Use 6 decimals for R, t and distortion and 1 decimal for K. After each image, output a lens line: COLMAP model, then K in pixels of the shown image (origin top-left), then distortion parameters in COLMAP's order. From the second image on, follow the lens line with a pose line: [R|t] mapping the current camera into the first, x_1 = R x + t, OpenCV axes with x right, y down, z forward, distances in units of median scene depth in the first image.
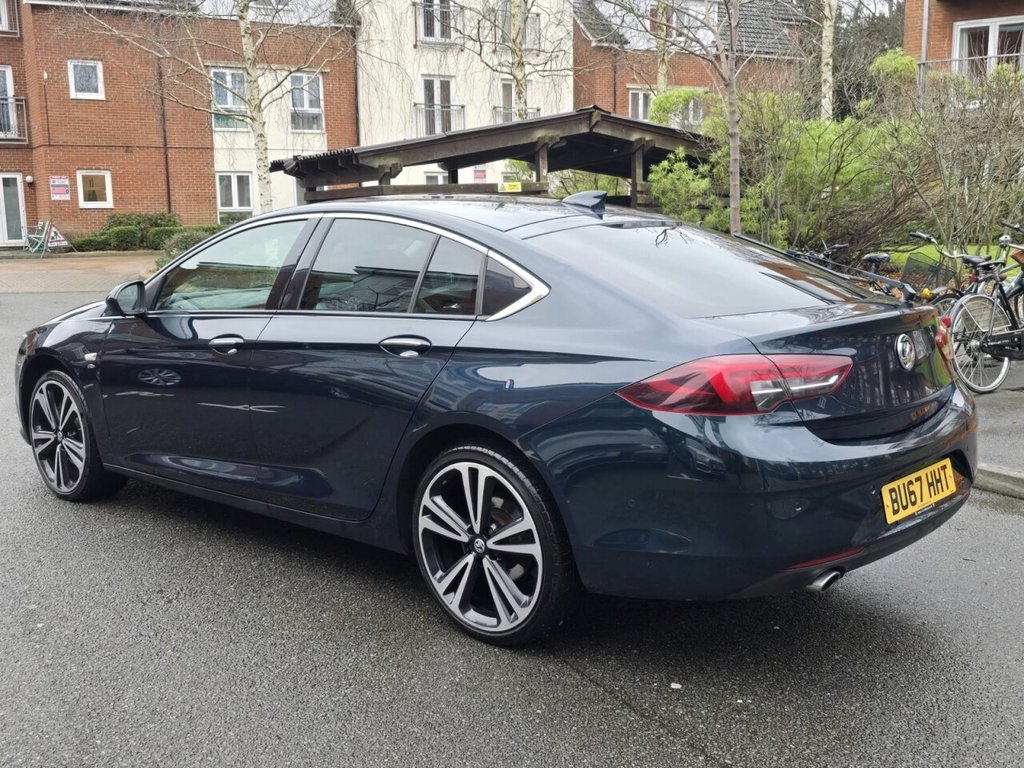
lens RADIAL K [[903.8, 0, 513.8], [0, 903.8, 377.8], [0, 0, 1]] dist [0.074117, -0.084520]
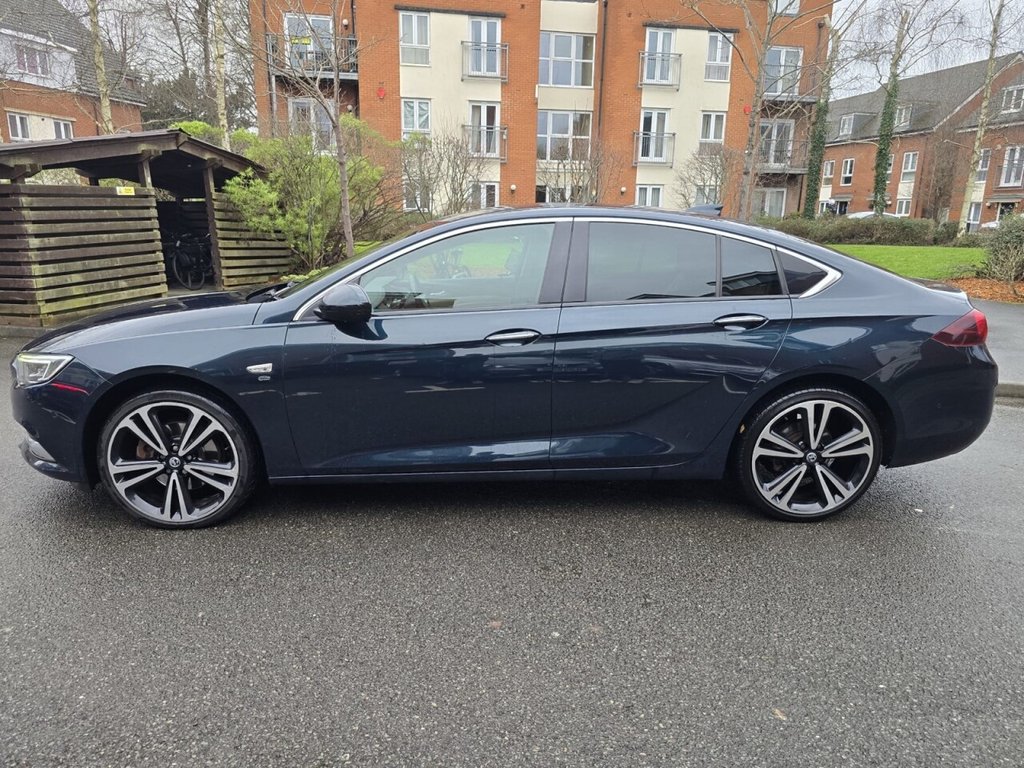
lens RADIAL K [[599.4, 0, 511.3], [0, 599.4, 375.7], [0, 0, 1]] dist [0.006491, 0.000240]
pose [[0.778074, -0.138857, 0.612633, -0.831354], [0.092499, 0.989958, 0.106902, -0.074020], [-0.621325, -0.026509, 0.783104, 0.482306]]
